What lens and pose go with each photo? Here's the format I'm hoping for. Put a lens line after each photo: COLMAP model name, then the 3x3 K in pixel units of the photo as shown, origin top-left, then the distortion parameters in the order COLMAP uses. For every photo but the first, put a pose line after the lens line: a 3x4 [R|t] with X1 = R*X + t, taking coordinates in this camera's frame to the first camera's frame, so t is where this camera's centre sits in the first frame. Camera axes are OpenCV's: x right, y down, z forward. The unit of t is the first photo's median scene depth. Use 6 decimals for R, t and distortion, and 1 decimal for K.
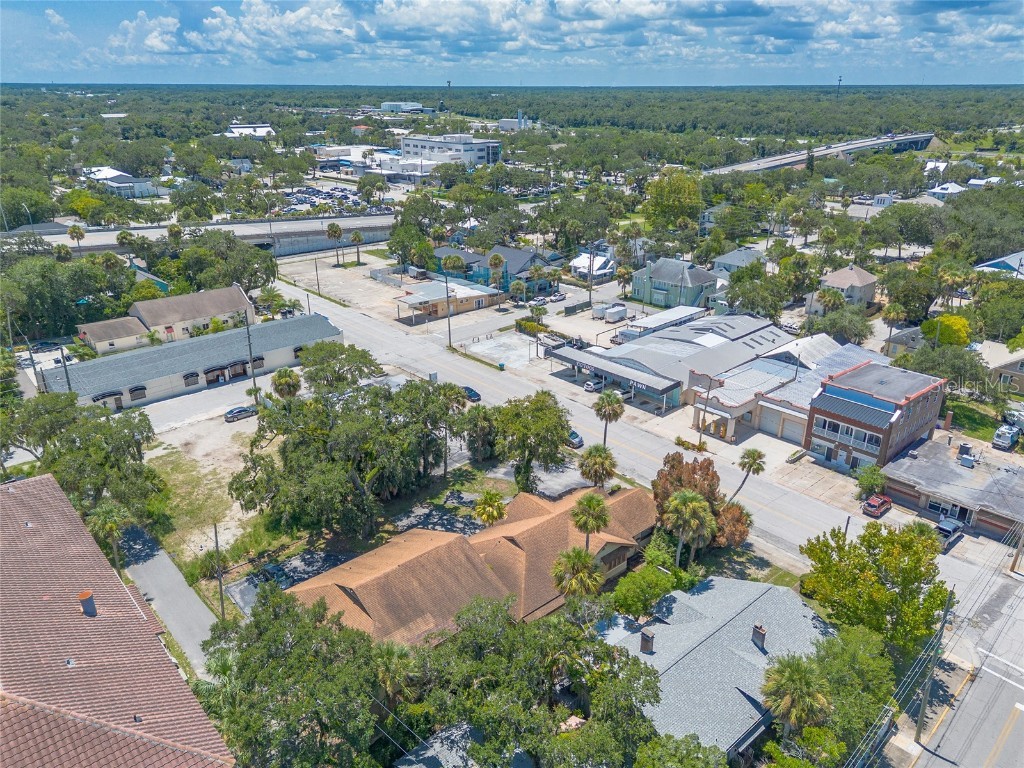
lens RADIAL K [[701.5, 0, 511.5], [0, 701.5, 409.3], [0, 0, 1]] dist [0.115323, -0.135855]
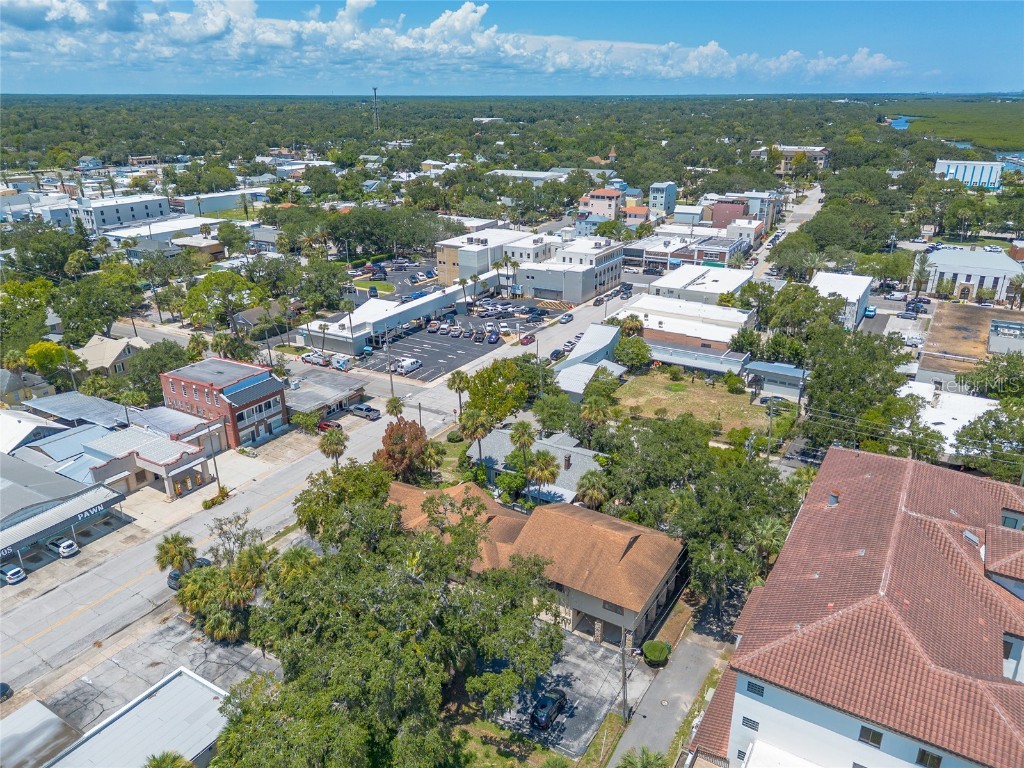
lens RADIAL K [[723.1, 0, 510.7], [0, 723.1, 385.4], [0, 0, 1]] dist [0.081549, -0.087704]
pose [[-0.290049, -0.353728, 0.889240, -0.502923], [0.396584, 0.801220, 0.448072, -0.260703], [-0.870972, 0.482621, -0.092110, 0.474676]]
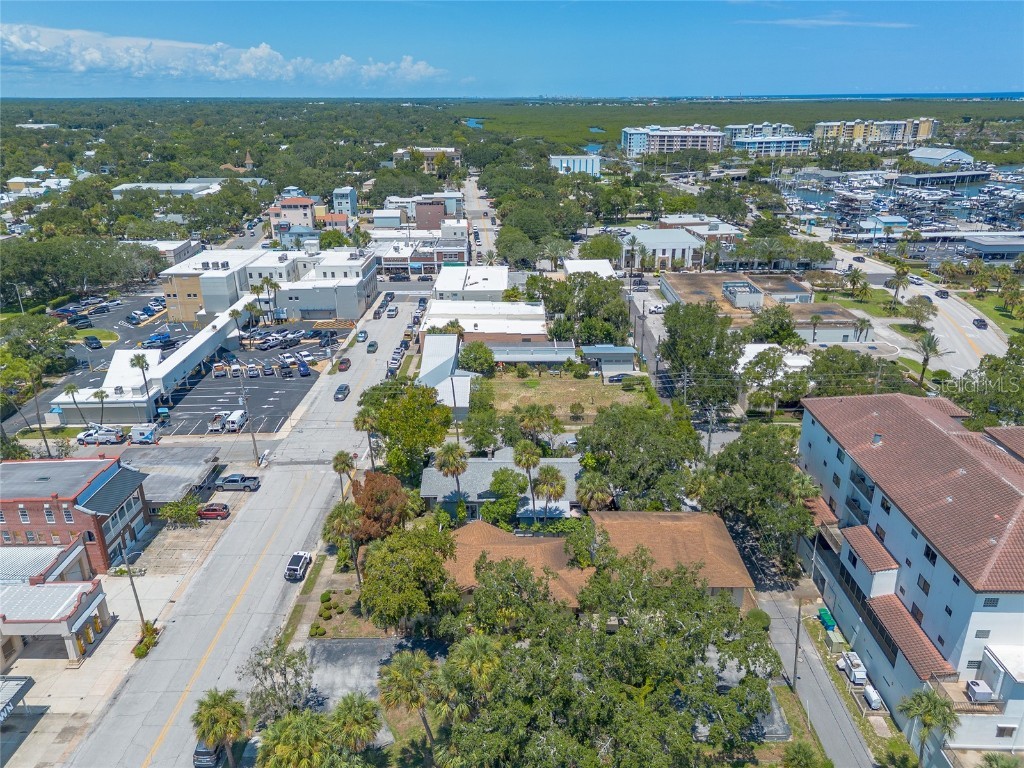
lens RADIAL K [[733.2, 0, 512.0], [0, 733.2, 384.0], [0, 0, 1]] dist [0.076341, -0.088366]
pose [[-0.740409, -0.240432, 0.627684, -0.313142], [0.281877, 0.736687, 0.614684, -0.360411], [-0.610196, 0.632048, -0.477678, 0.692115]]
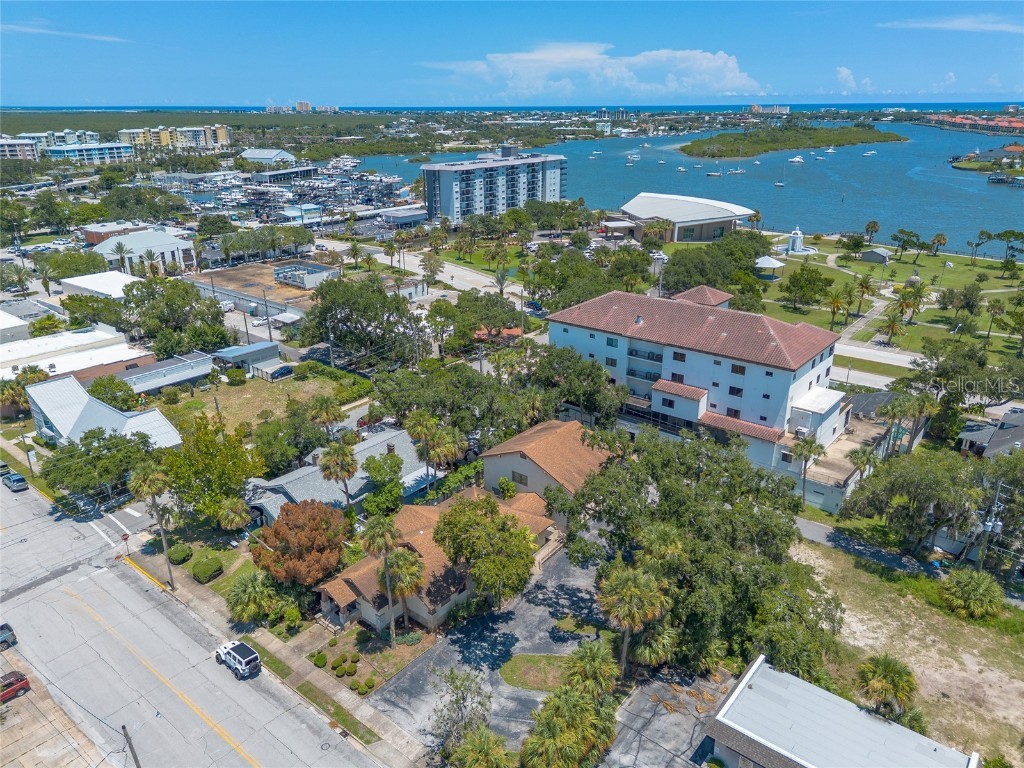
lens RADIAL K [[723.1, 0, 510.7], [0, 723.1, 385.4], [0, 0, 1]] dist [0.081549, -0.087704]
pose [[-0.987333, 0.058620, -0.147436, 0.062295], [-0.063556, 0.705310, 0.706045, -0.379058], [0.145376, 0.706472, -0.692650, 0.826304]]
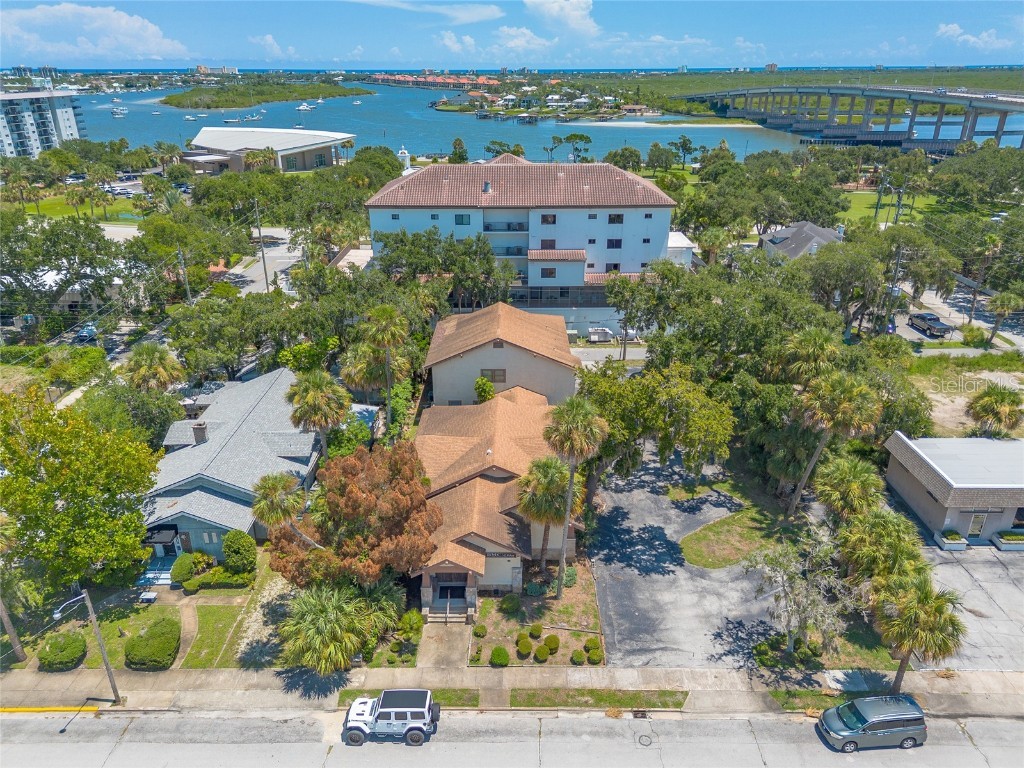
lens RADIAL K [[723.1, 0, 510.7], [0, 723.1, 385.4], [0, 0, 1]] dist [0.081549, -0.087704]
pose [[-0.667478, 0.297398, -0.682662, 0.293577], [-0.304707, 0.727421, 0.614827, -0.188111], [0.679431, 0.618396, -0.394918, 0.662404]]
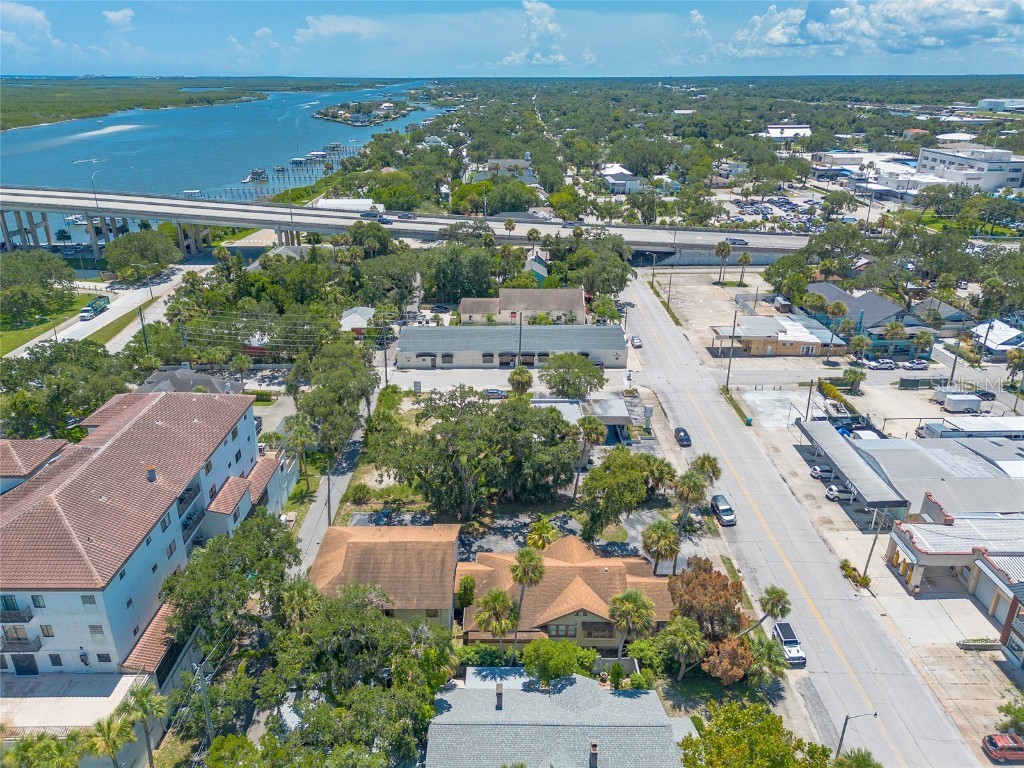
lens RADIAL K [[727.5, 0, 512.0], [0, 727.5, 384.0], [0, 0, 1]] dist [0.034826, -0.004797]
pose [[0.746686, 0.257990, -0.613108, 0.303874], [-0.275407, 0.958913, 0.068092, -0.080015], [0.605484, 0.118011, 0.787059, 0.035048]]
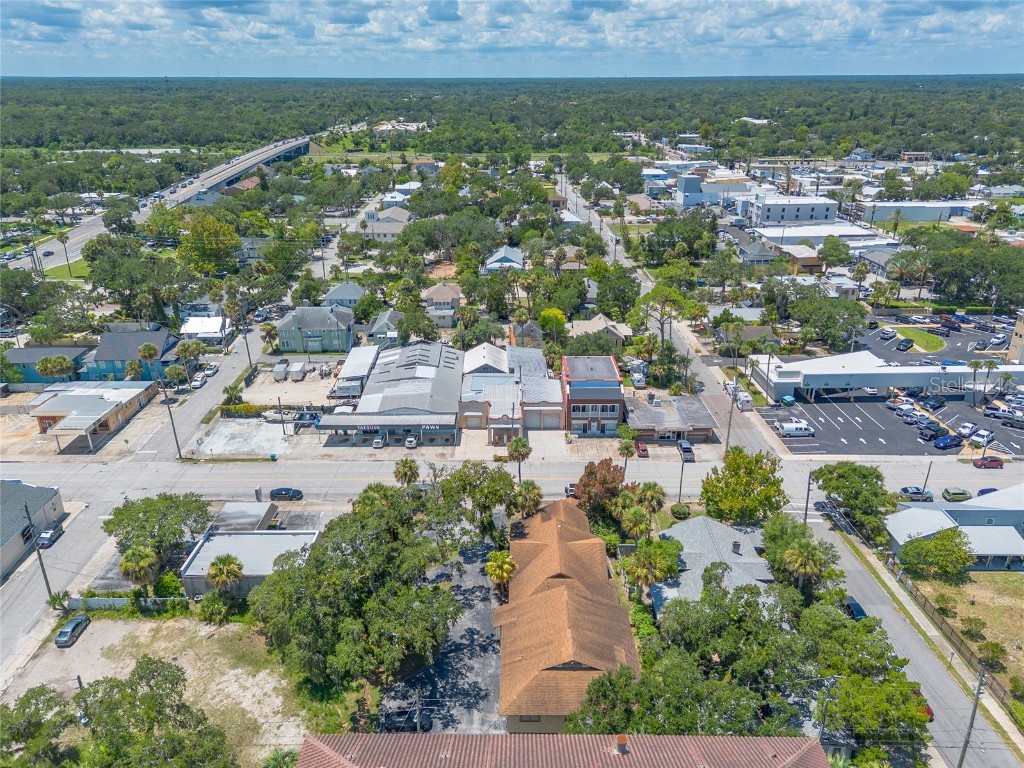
lens RADIAL K [[723.1, 0, 510.7], [0, 723.1, 385.4], [0, 0, 1]] dist [0.081549, -0.087704]
pose [[0.670668, -0.290165, 0.682648, -0.410193], [0.308518, 0.946050, 0.099023, -0.138321], [-0.674553, 0.144198, 0.724007, 0.037646]]
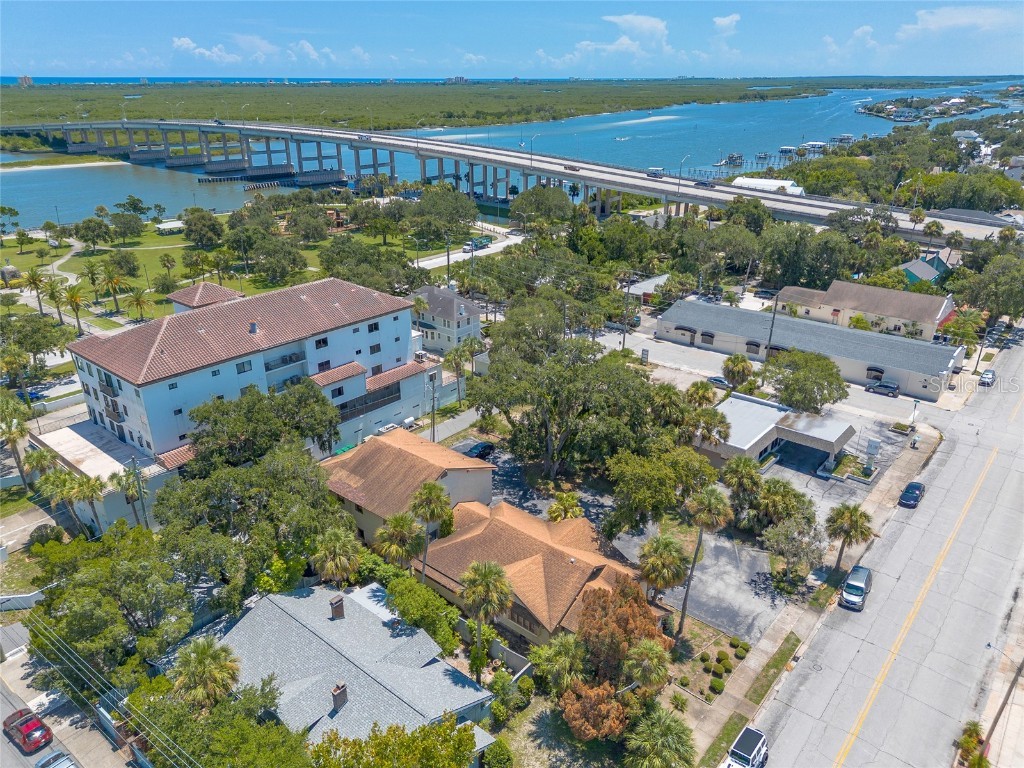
lens RADIAL K [[723.1, 0, 510.7], [0, 723.1, 385.4], [0, 0, 1]] dist [0.081549, -0.087704]
pose [[0.141358, 0.384020, -0.912440, 0.423176], [-0.405467, 0.863298, 0.300521, -0.144048], [0.903114, 0.327483, 0.277742, 0.330202]]
